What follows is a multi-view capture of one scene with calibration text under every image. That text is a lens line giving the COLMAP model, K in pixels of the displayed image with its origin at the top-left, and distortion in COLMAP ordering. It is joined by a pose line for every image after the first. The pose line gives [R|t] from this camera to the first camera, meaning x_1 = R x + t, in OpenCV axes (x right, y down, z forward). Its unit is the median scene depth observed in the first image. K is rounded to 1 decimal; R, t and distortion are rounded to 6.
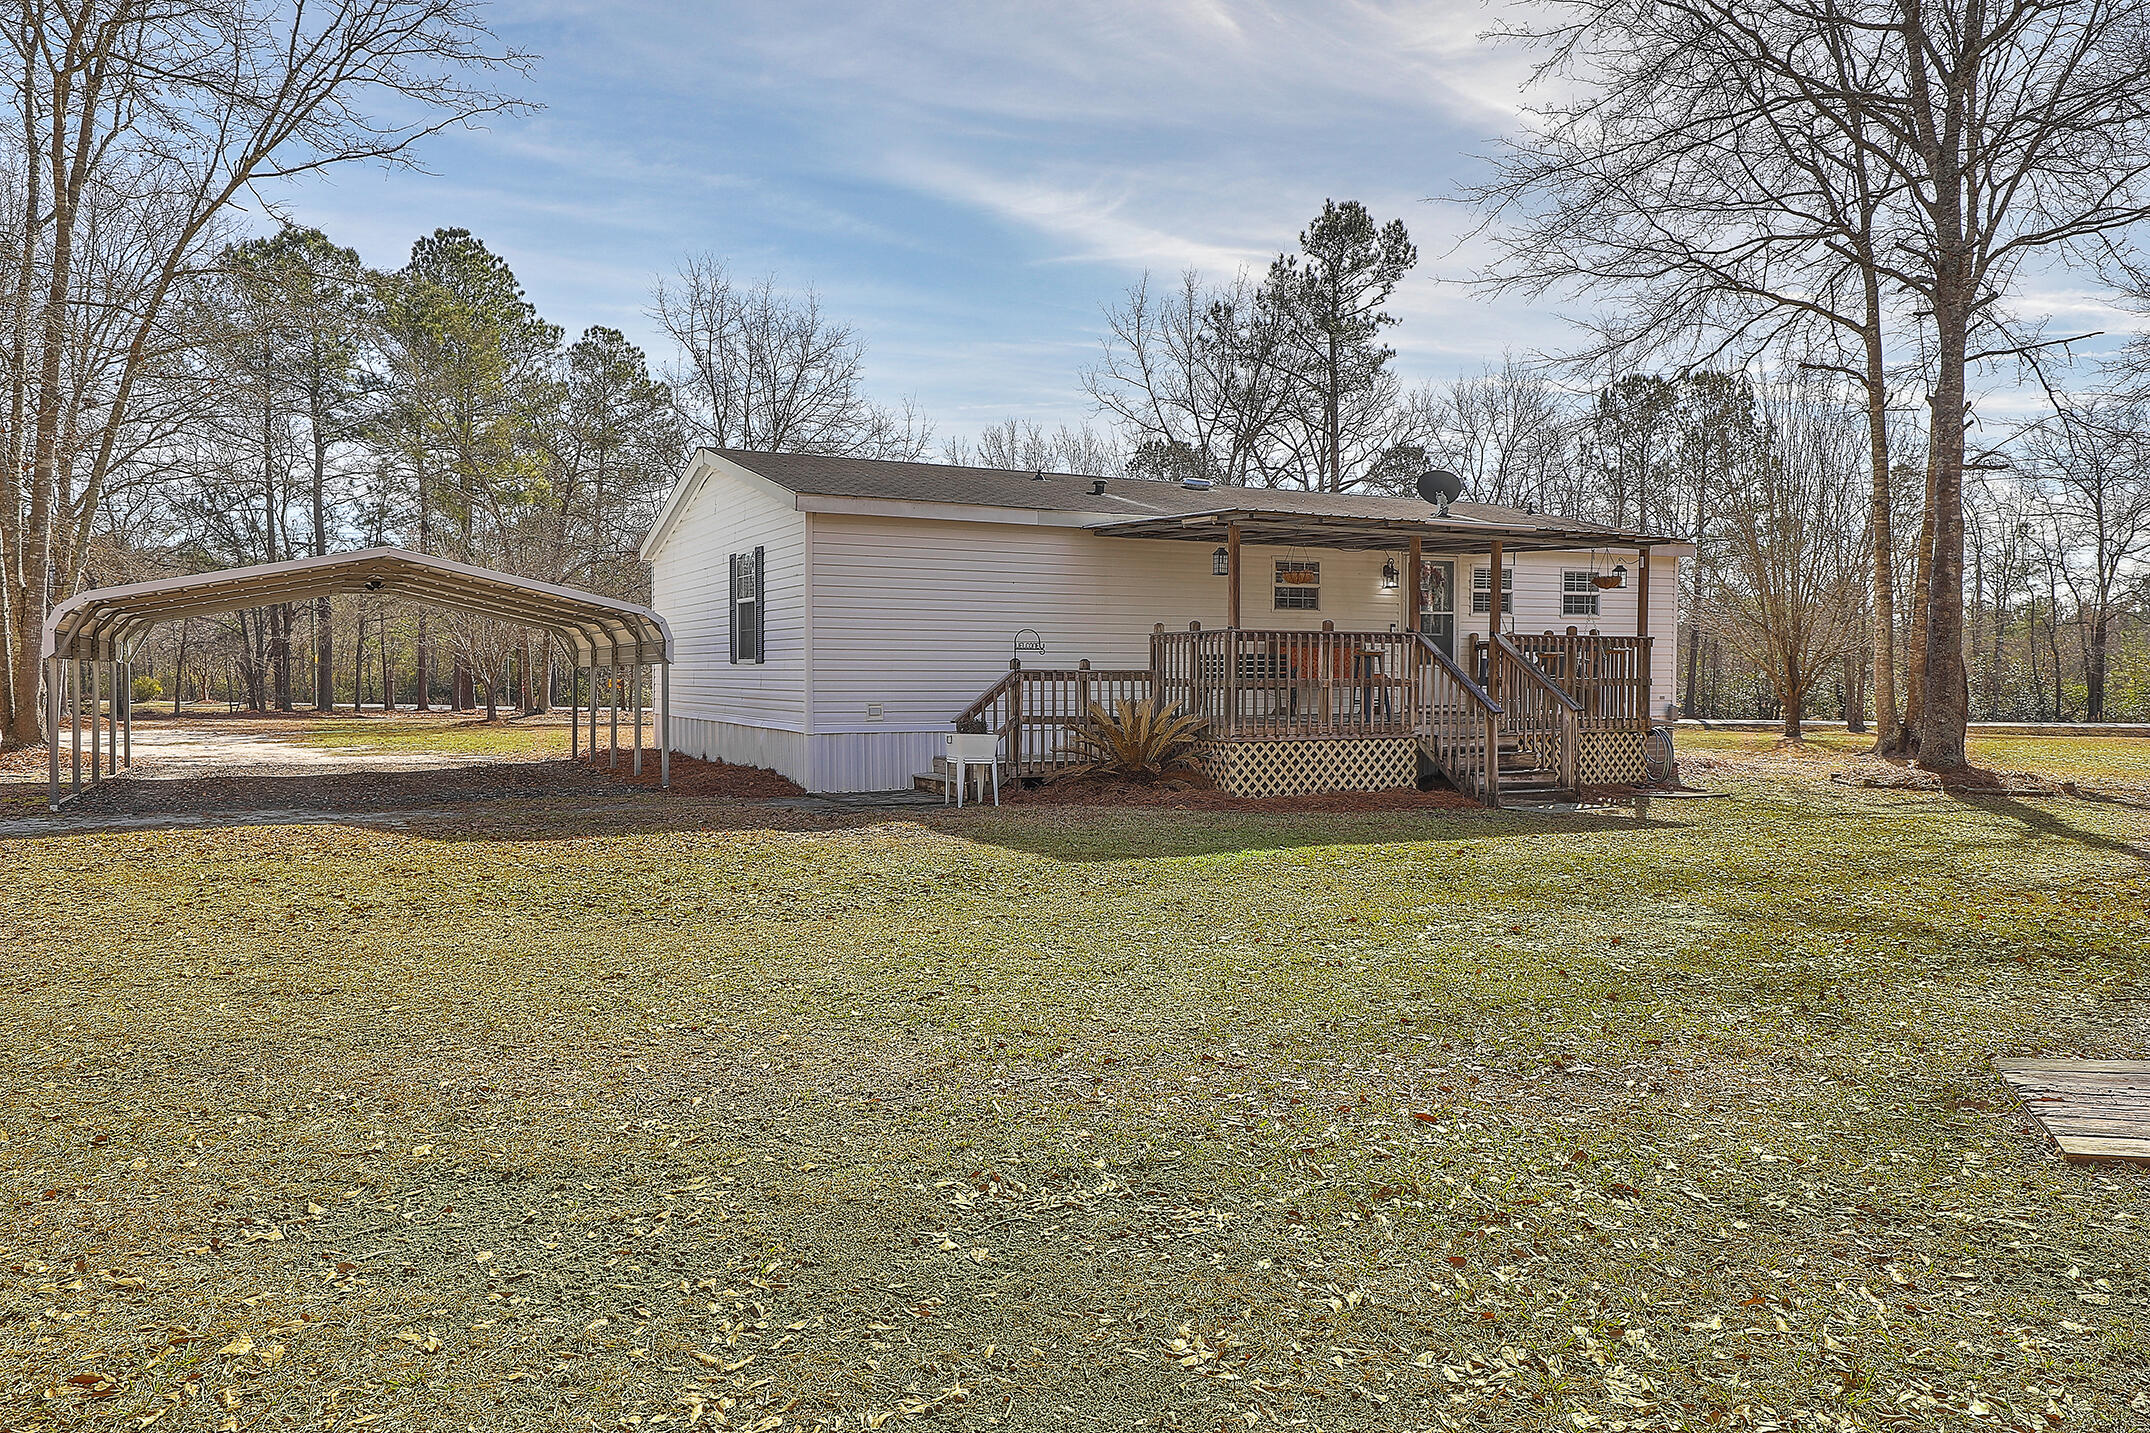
lens RADIAL K [[1512.4, 0, 1075.9], [0, 1512.4, 710.7], [0, 0, 1]] dist [0.002998, 0.000937]
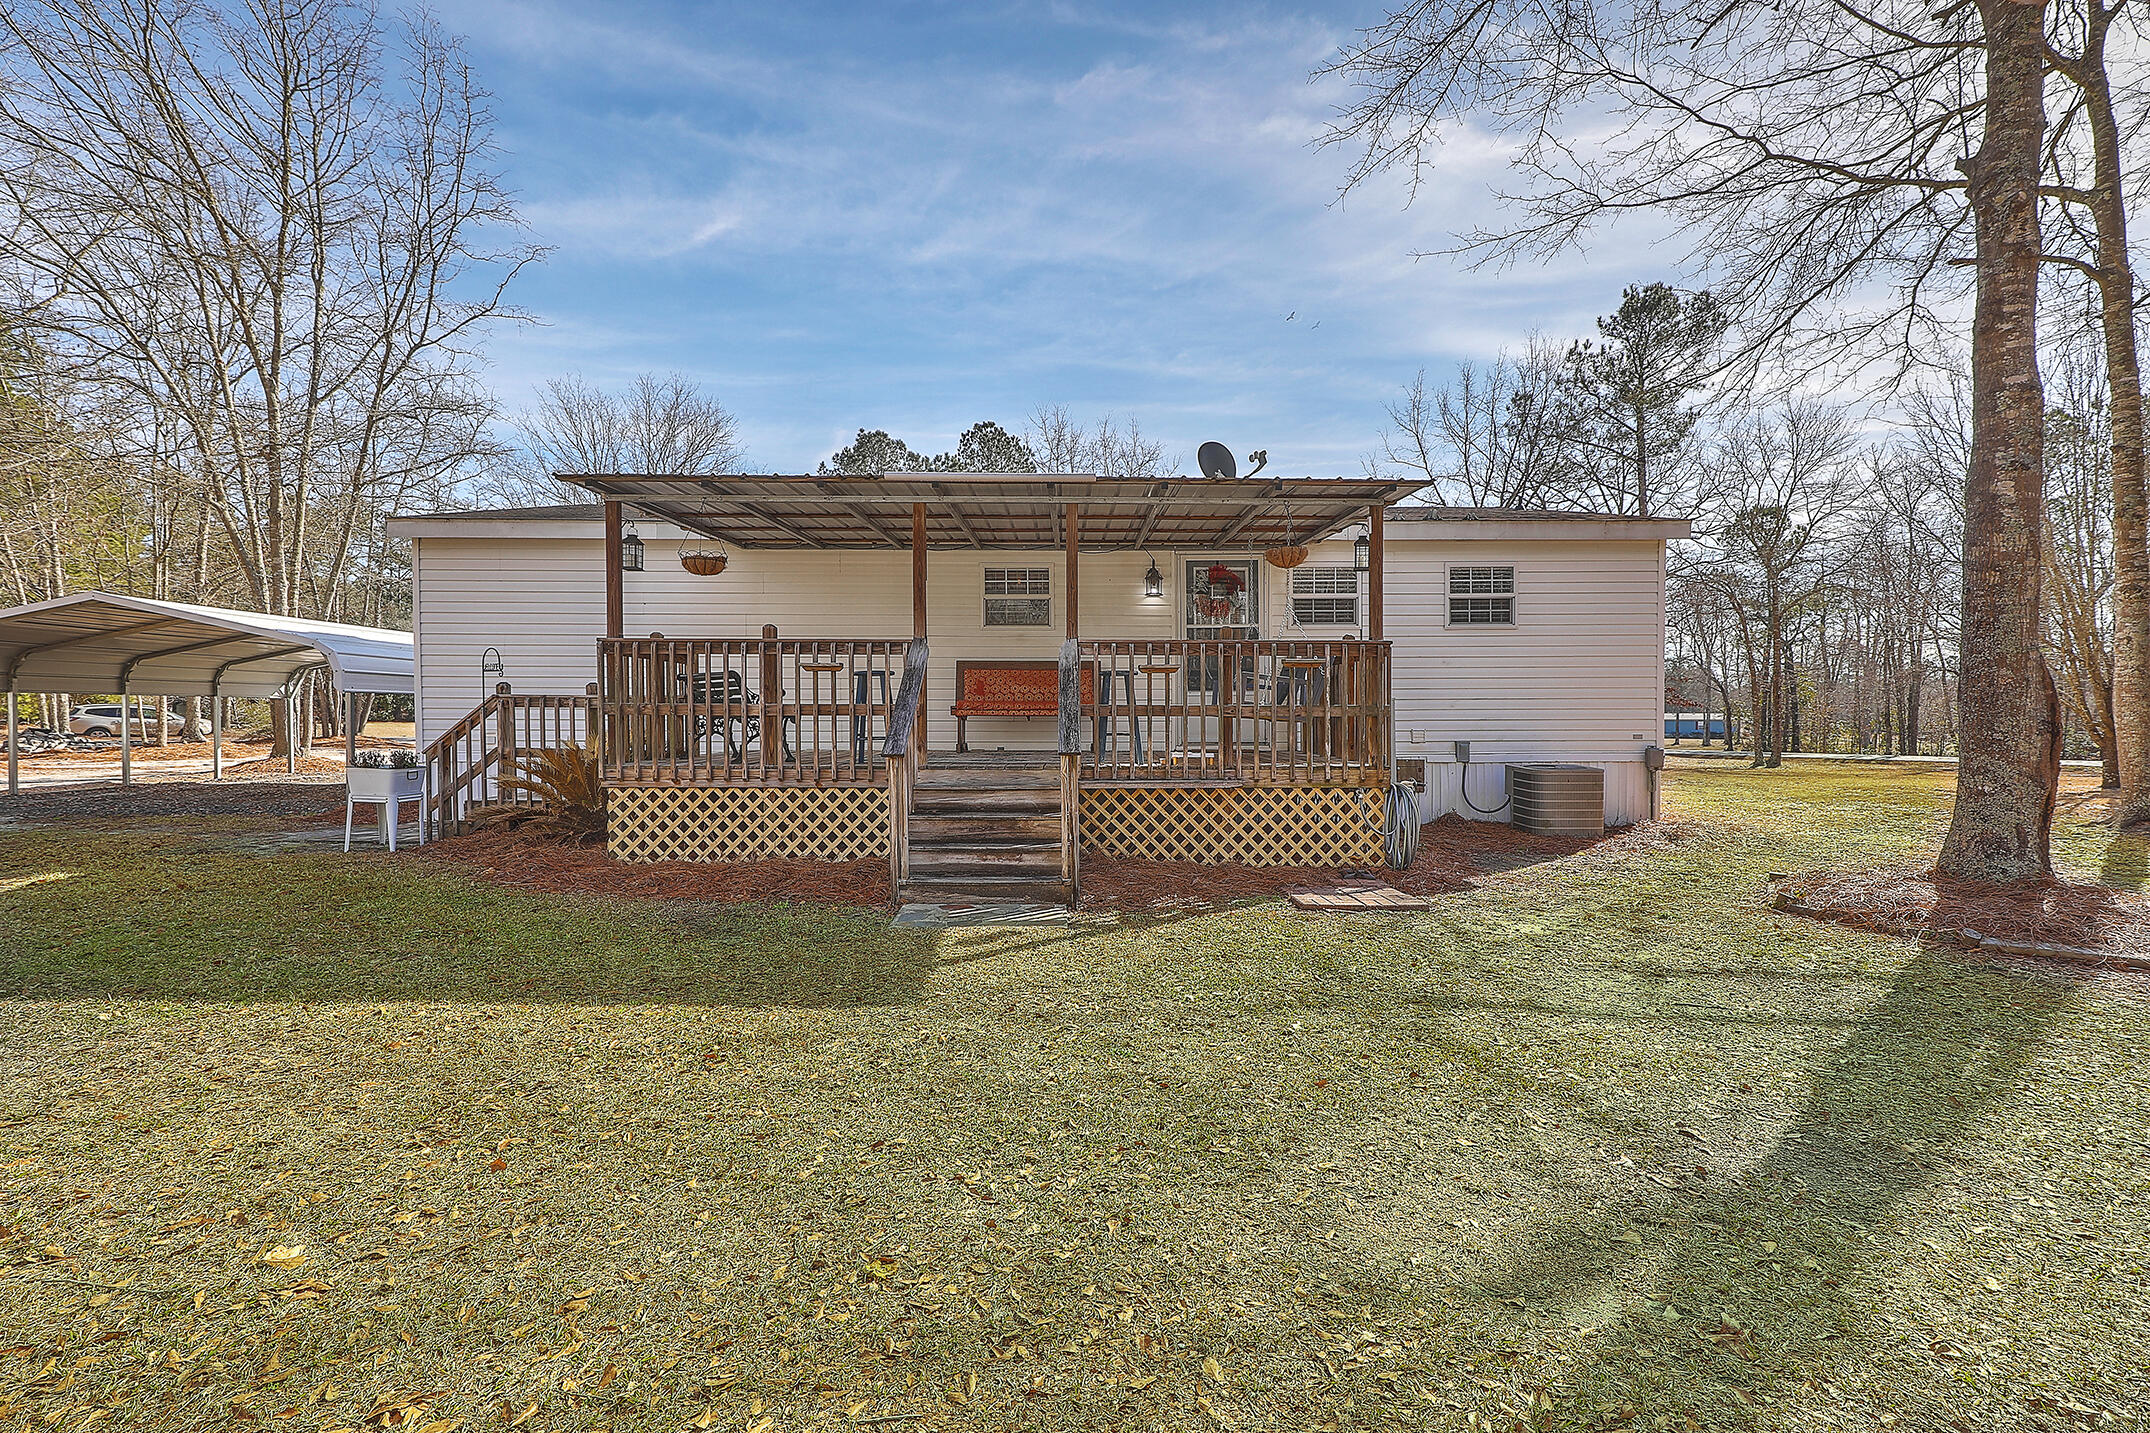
lens RADIAL K [[966.5, 0, 1074.1], [0, 966.5, 718.7], [0, 0, 1]] dist [0.001681, -0.000230]
pose [[0.882118, 0.004445, -0.471008, 0.351140], [-0.011905, 0.999846, -0.012859, -0.006725], [0.470879, 0.016950, 0.882035, 0.441627]]
